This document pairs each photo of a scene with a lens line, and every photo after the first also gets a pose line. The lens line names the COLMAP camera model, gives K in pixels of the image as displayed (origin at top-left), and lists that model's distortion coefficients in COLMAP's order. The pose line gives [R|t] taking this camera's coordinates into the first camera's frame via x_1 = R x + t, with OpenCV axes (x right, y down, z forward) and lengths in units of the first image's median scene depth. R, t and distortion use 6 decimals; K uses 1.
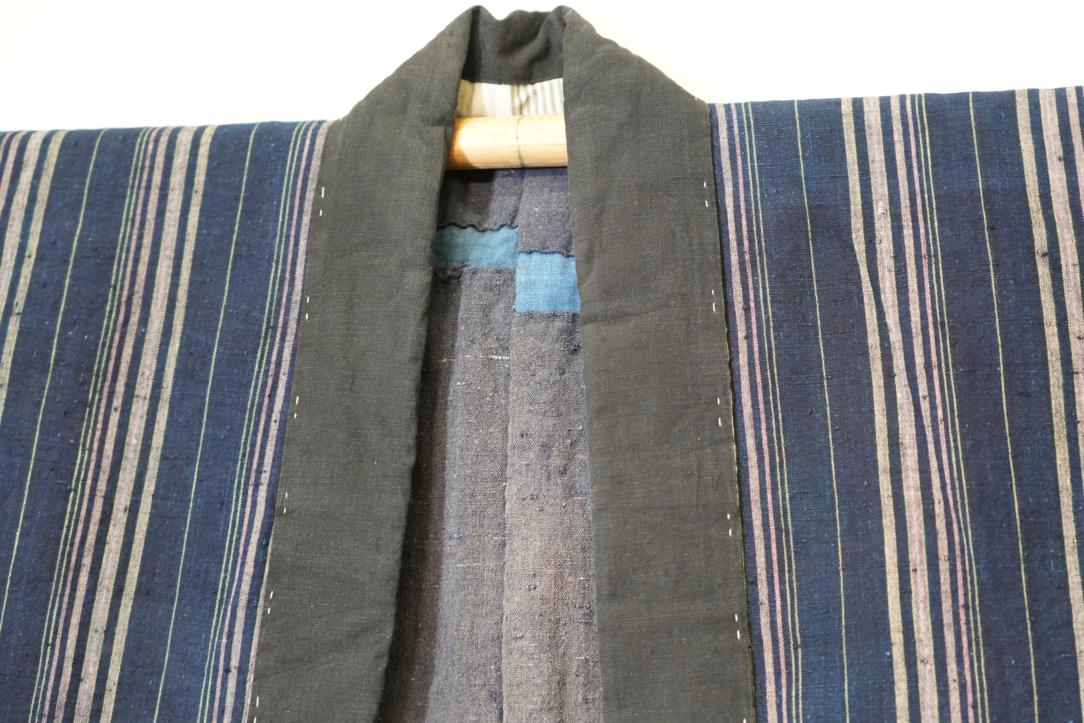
lens RADIAL K [[2219.6, 0, 542.0], [0, 2219.6, 361.5], [0, 0, 1]] dist [-0.057543, 0.339883]
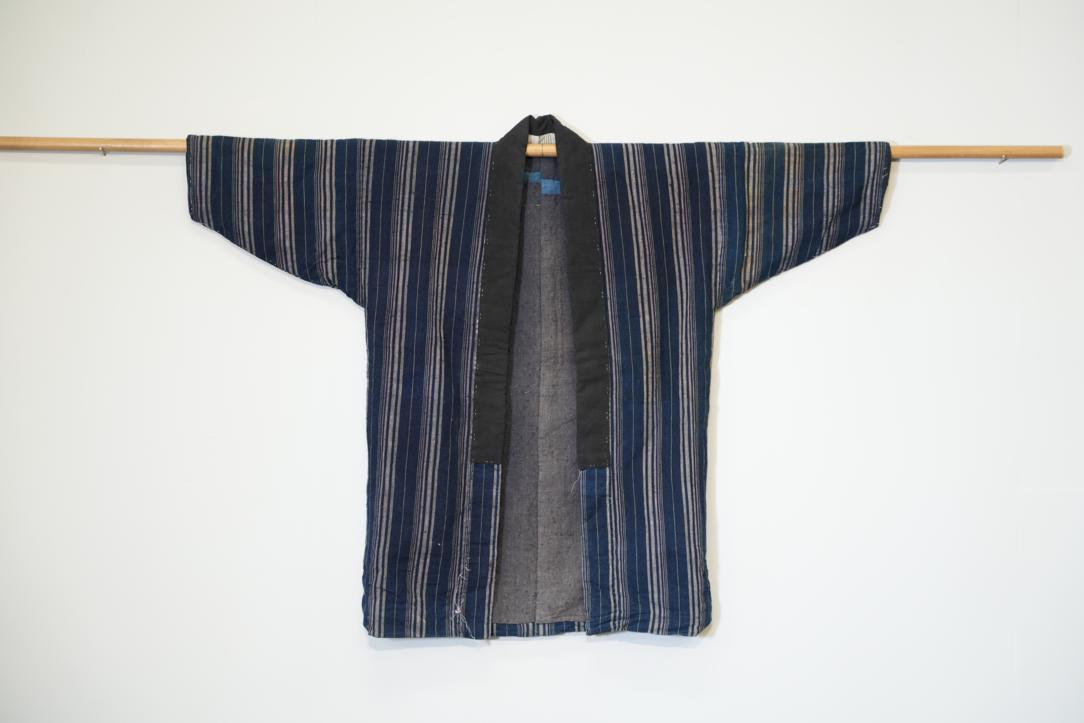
lens RADIAL K [[2219.6, 0, 542.0], [0, 2219.6, 361.5], [0, 0, 1]] dist [-0.057543, 0.339883]
pose [[0.977556, -0.021386, 0.209589, -0.878264], [-0.015342, 0.984967, 0.172061, -0.423152], [-0.210118, -0.171414, 0.962532, -2.986929]]
